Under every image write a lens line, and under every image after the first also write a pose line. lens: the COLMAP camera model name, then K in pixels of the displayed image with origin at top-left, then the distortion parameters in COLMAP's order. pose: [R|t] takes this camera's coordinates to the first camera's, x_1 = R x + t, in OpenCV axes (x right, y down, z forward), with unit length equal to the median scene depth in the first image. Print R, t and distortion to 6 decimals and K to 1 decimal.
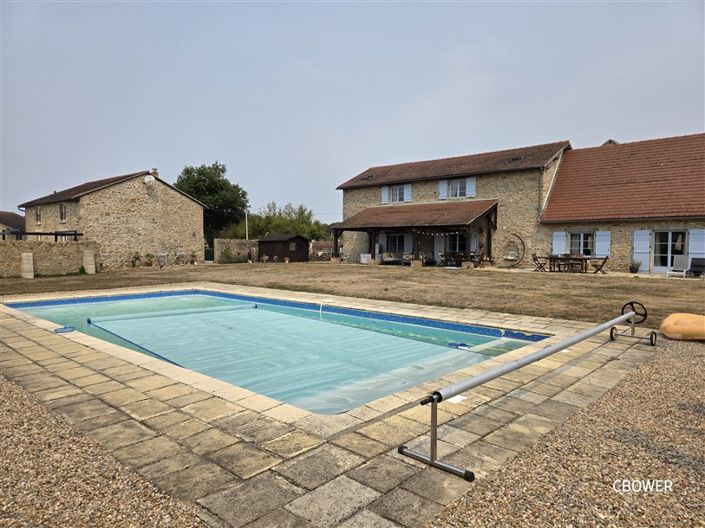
lens RADIAL K [[468.0, 0, 352.5], [0, 468.0, 264.0], [0, 0, 1]] dist [0.079260, -0.093243]
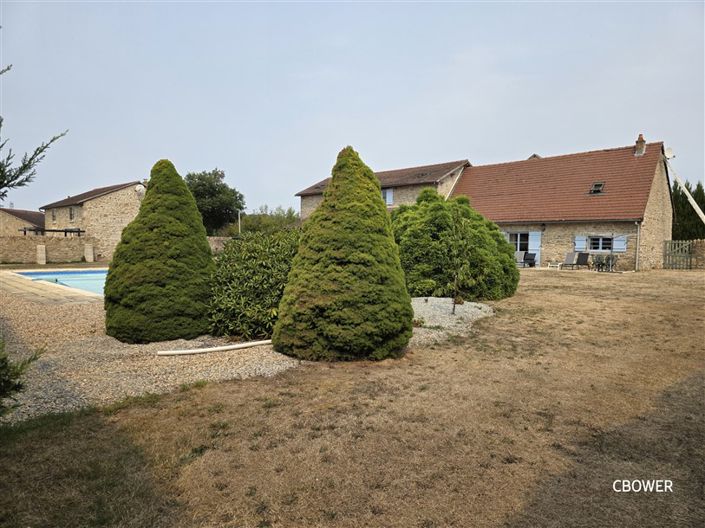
lens RADIAL K [[468.0, 0, 352.5], [0, 468.0, 264.0], [0, 0, 1]] dist [0.079260, -0.093243]
pose [[0.998708, 0.012100, -0.049345, 0.192038], [-0.012094, 0.999927, 0.000420, 0.014374], [0.049347, 0.000178, 0.998782, -0.216443]]
